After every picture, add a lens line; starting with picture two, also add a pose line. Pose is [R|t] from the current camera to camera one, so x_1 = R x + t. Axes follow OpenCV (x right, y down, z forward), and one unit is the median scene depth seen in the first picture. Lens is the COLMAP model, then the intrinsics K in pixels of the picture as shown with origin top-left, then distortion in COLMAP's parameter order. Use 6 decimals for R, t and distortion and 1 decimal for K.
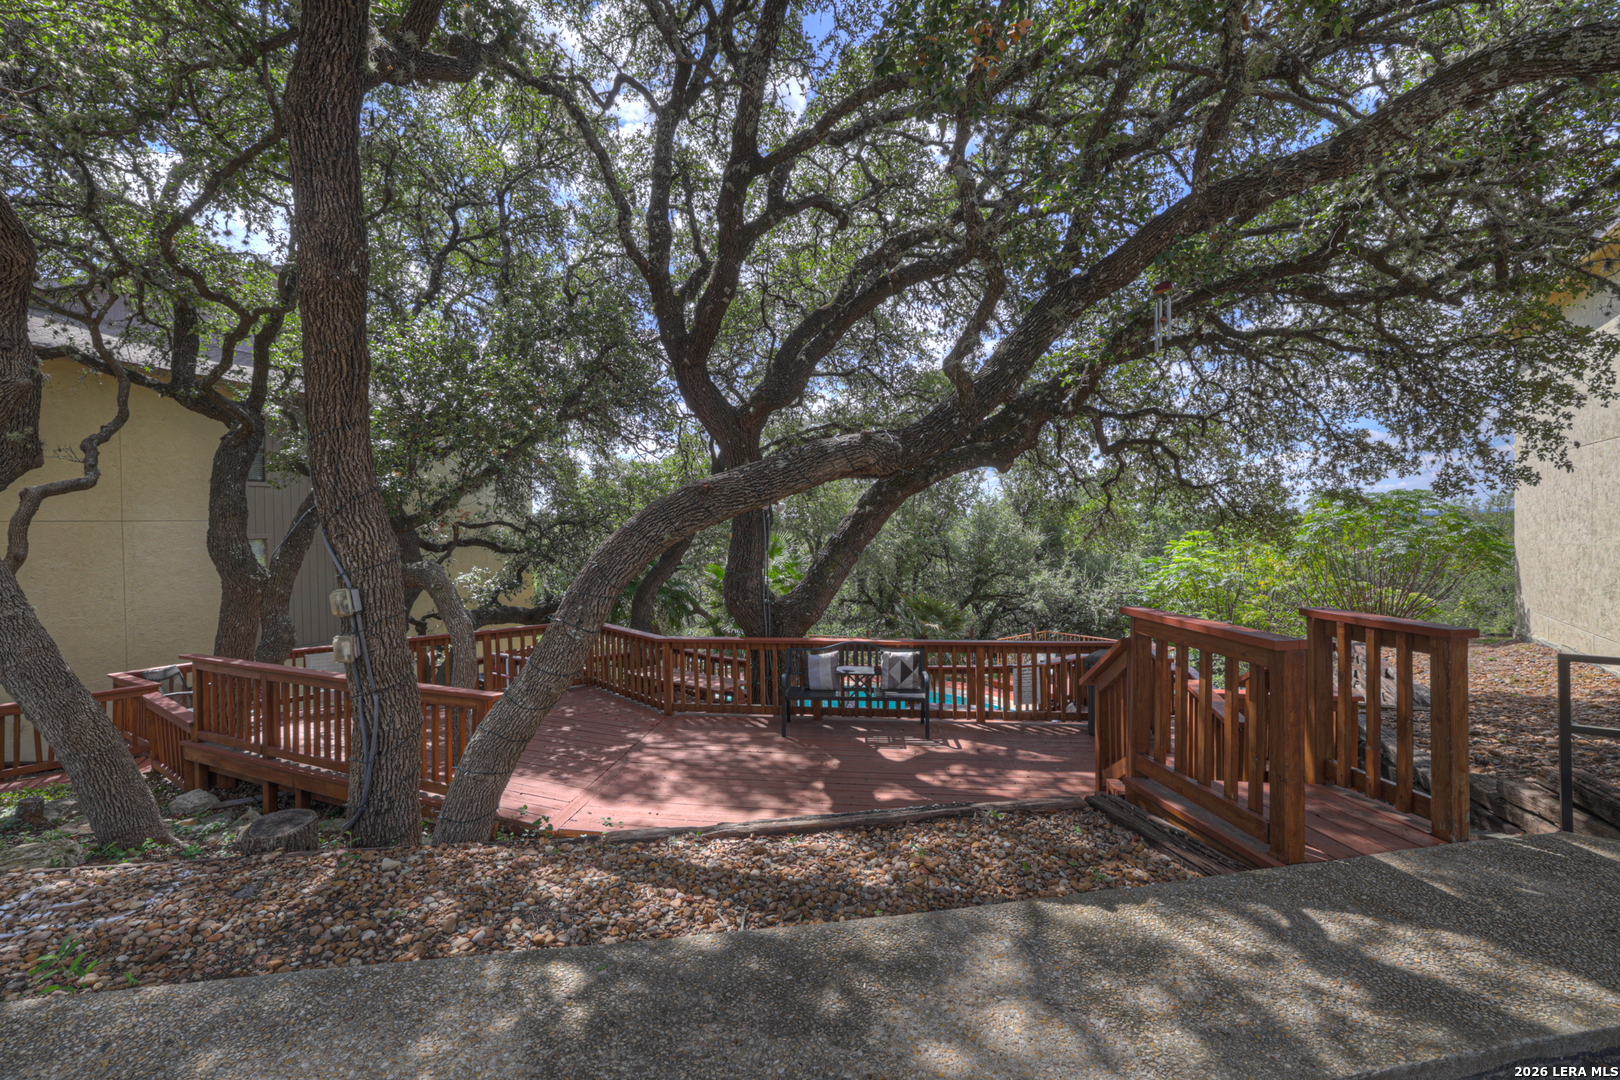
lens RADIAL K [[692.7, 0, 806.9], [0, 692.7, 537.7], [0, 0, 1]] dist [-0.042553, 0.014922]
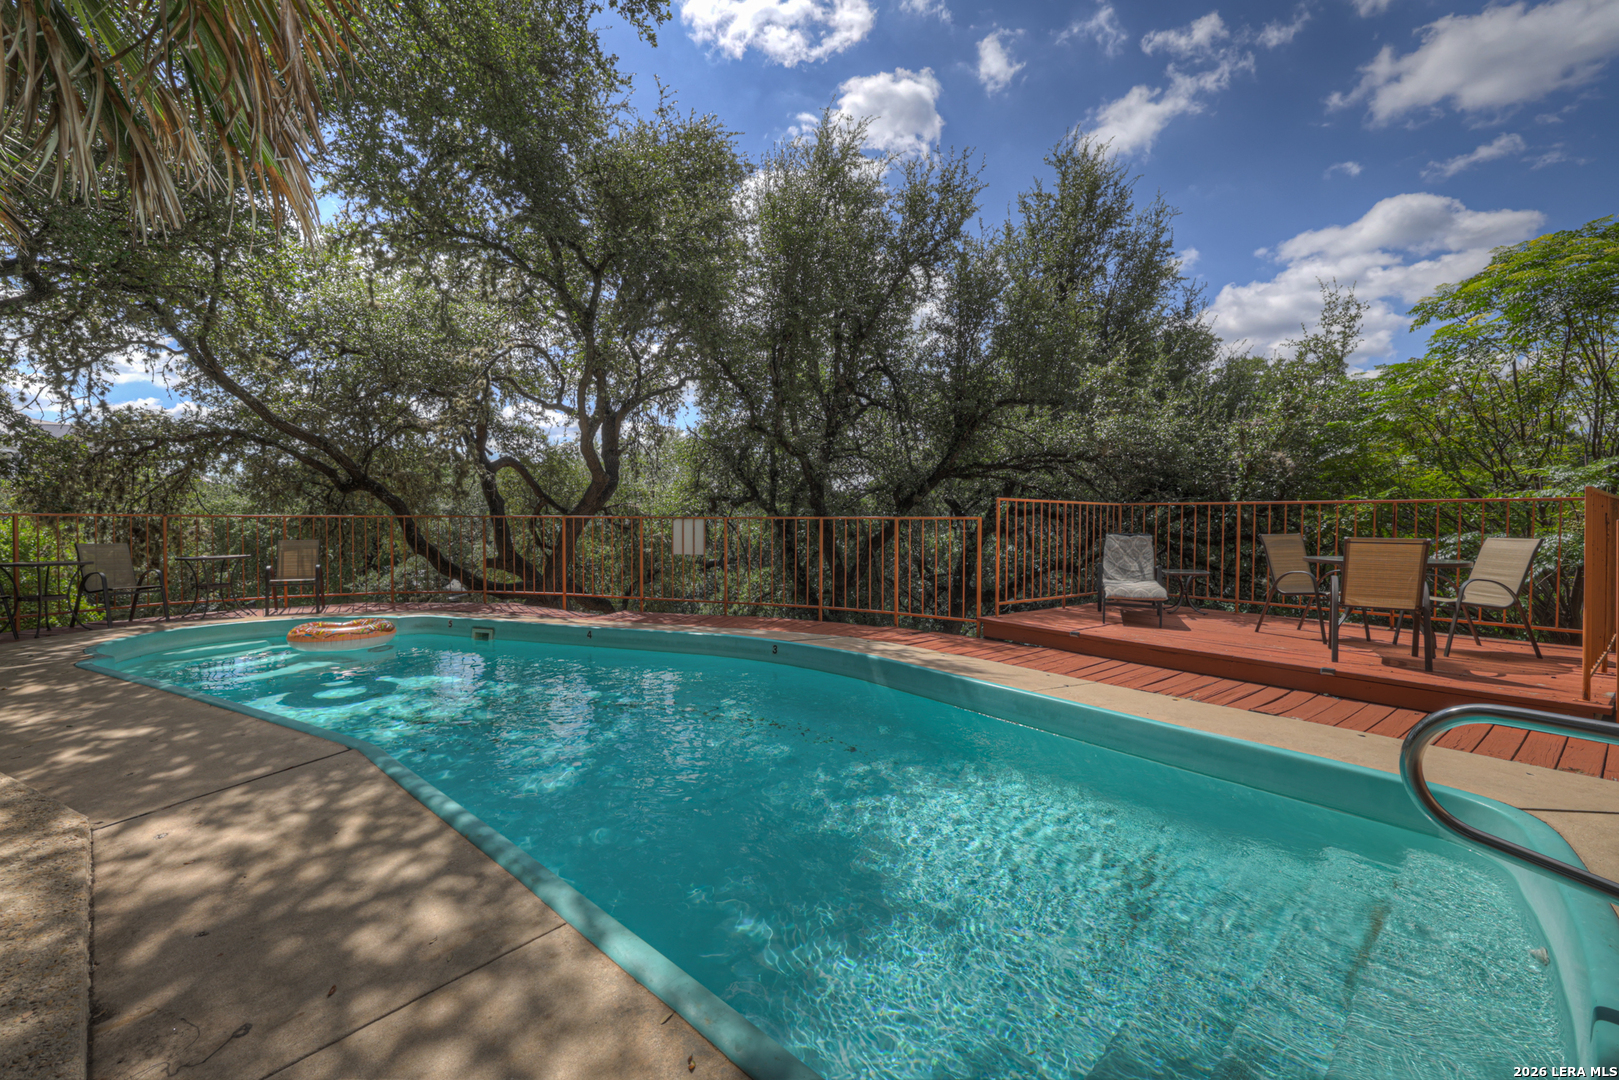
lens RADIAL K [[692.2, 0, 800.5], [0, 692.2, 533.9], [0, 0, 1]] dist [-0.042553, 0.014922]
pose [[0.999812, 0.014122, -0.013270, 0.357580], [-0.014069, 0.999893, 0.004102, 0.319730], [0.013327, -0.003914, 0.999904, 1.277227]]
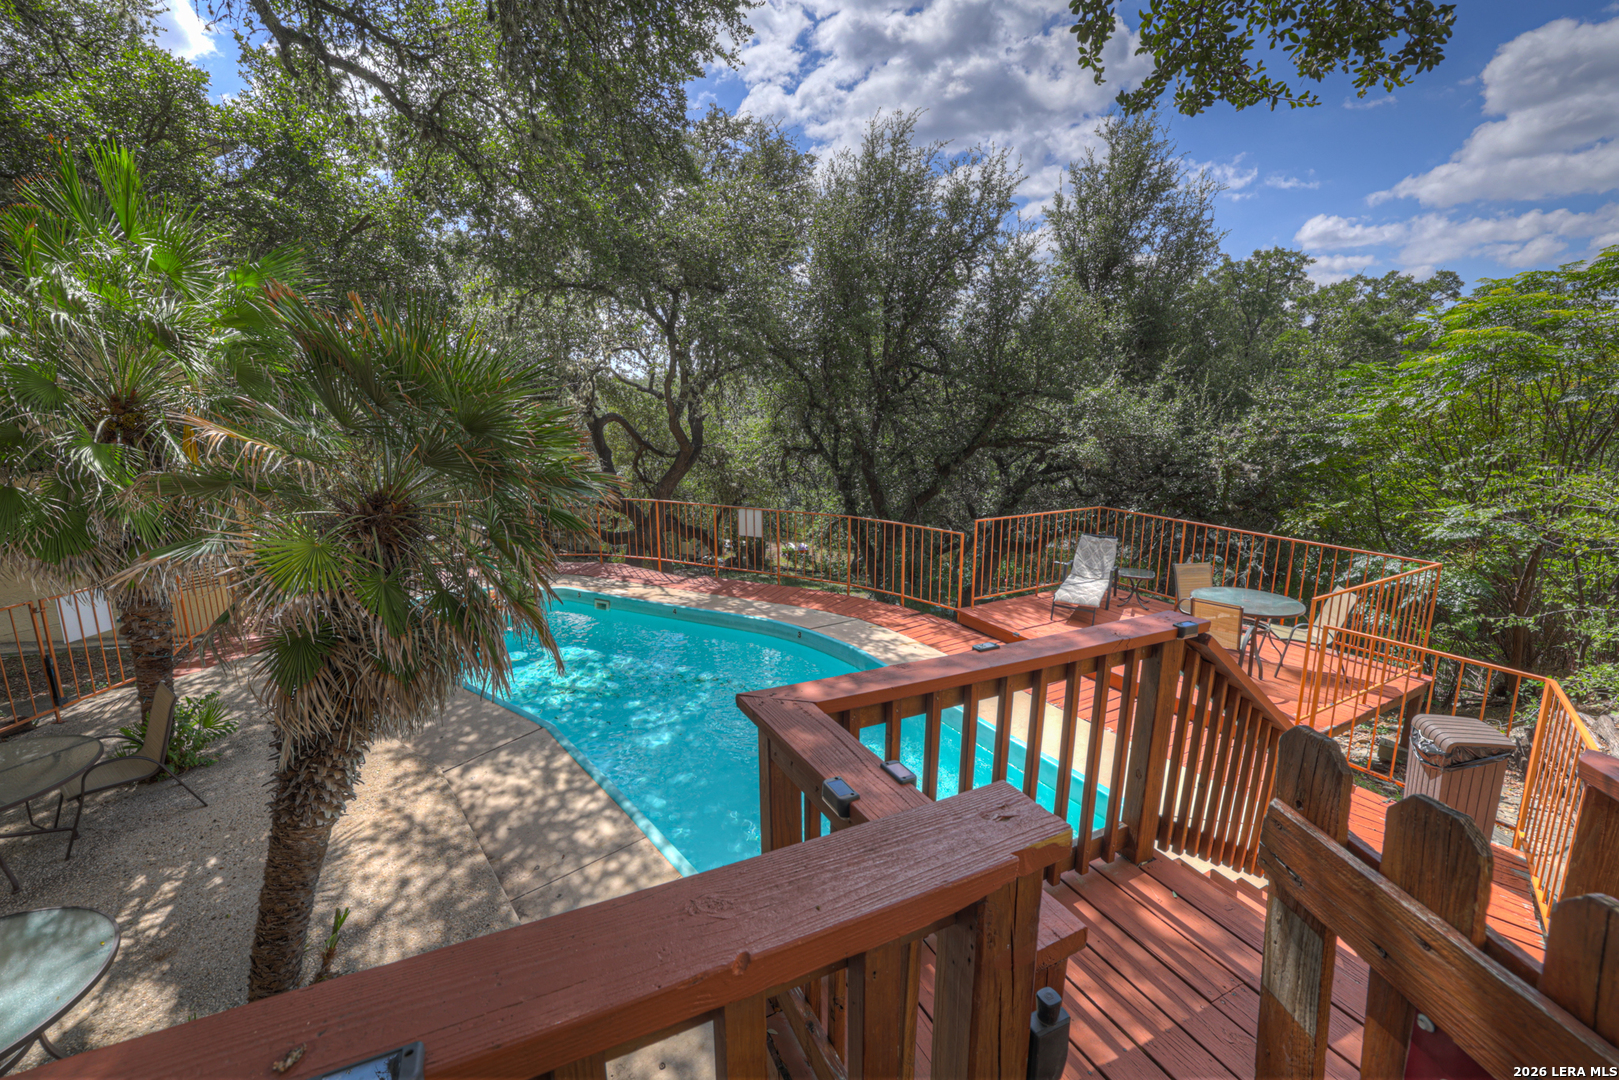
lens RADIAL K [[692.2, 0, 798.4], [0, 692.2, 543.4], [0, 0, 1]] dist [-0.042553, 0.014922]
pose [[0.987757, 0.036393, -0.151693, 0.449654], [-0.006381, 0.981018, 0.193810, 0.147437], [0.155867, -0.190469, 0.969240, 1.068120]]
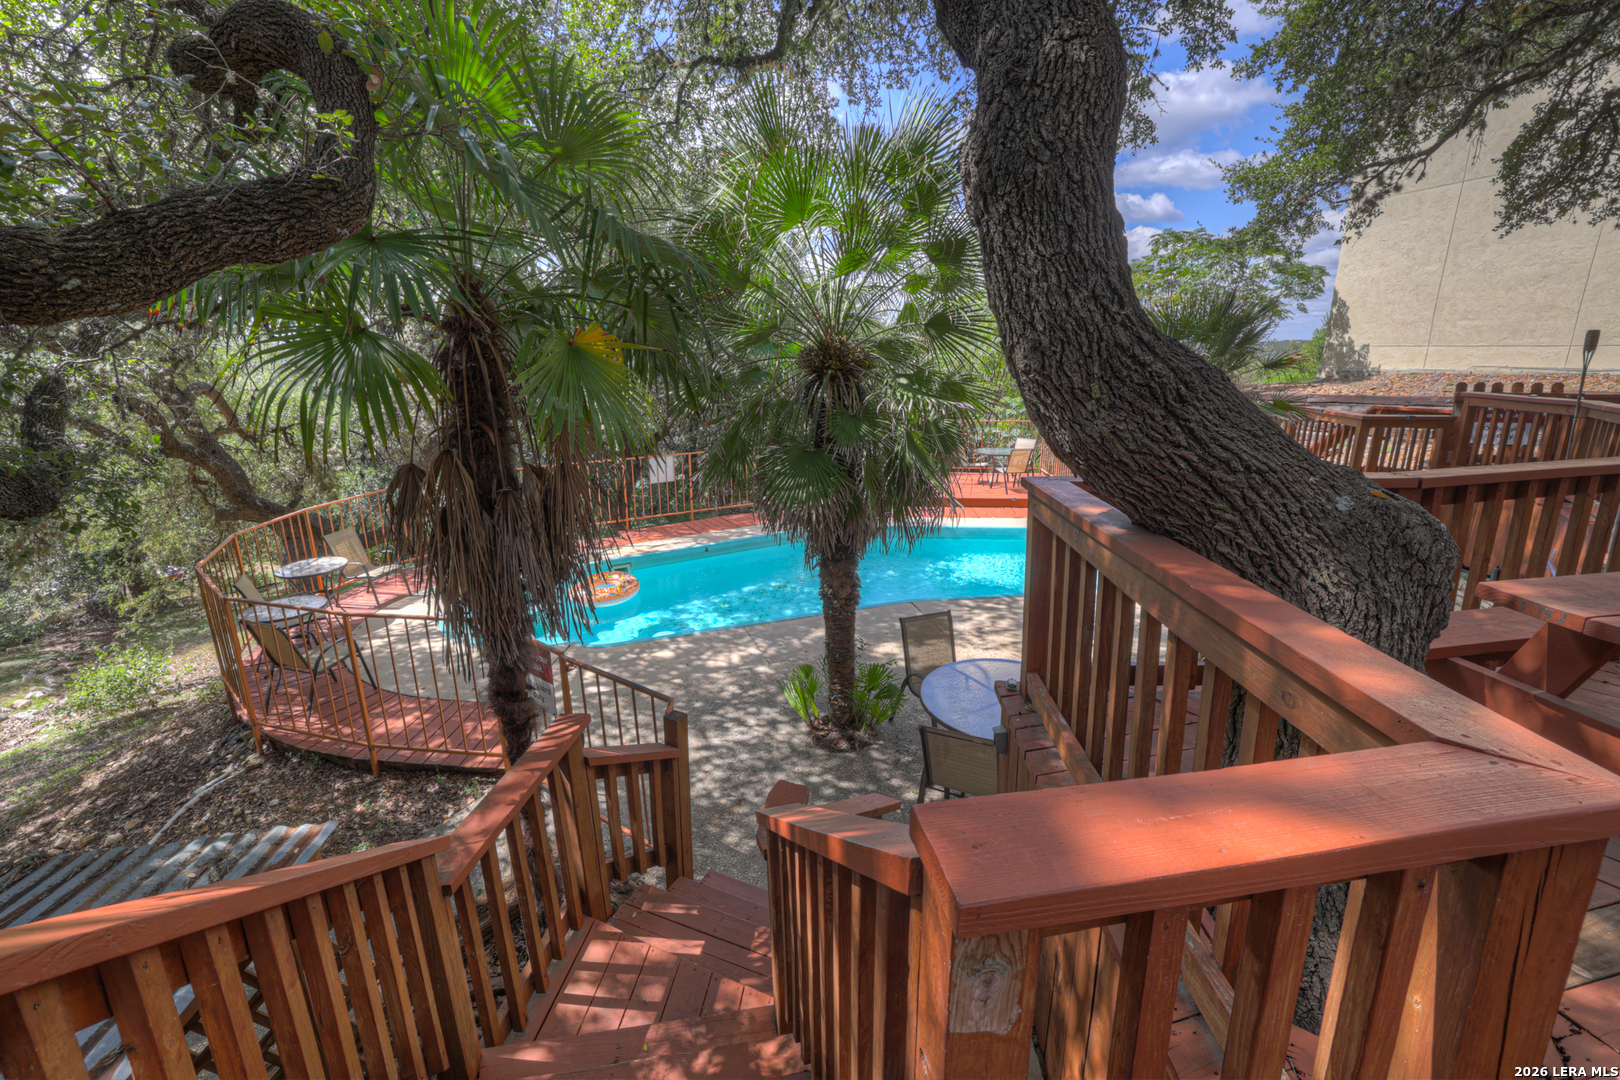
lens RADIAL K [[692.7, 0, 797.4], [0, 692.7, 541.2], [0, 0, 1]] dist [-0.042553, 0.014922]
pose [[0.660954, -0.198206, 0.723778, -0.490692], [0.014606, 0.967704, 0.251667, 0.156153], [-0.750285, -0.155769, 0.642502, 1.187359]]
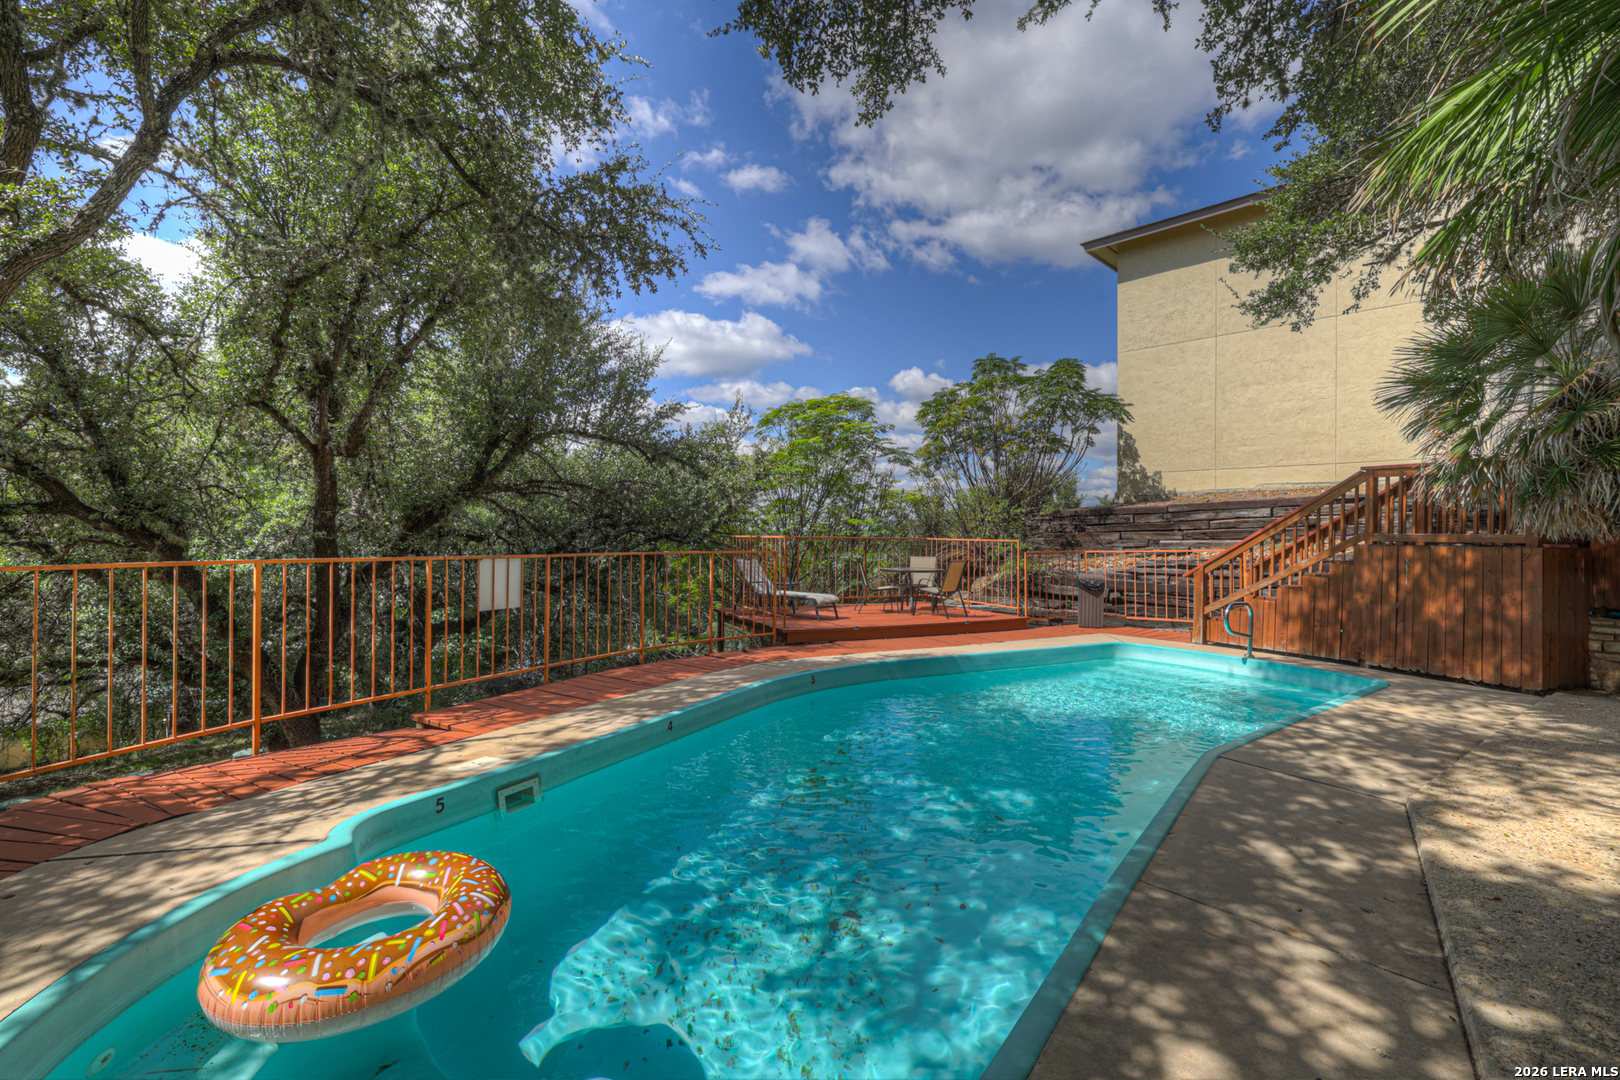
lens RADIAL K [[692.7, 0, 796.6], [0, 692.7, 529.0], [0, 0, 1]] dist [-0.042553, 0.014922]
pose [[0.199660, 0.021208, 0.979636, -0.306943], [0.001909, 0.999755, -0.022033, 0.293604], [-0.979863, 0.006269, 0.199571, 1.749495]]
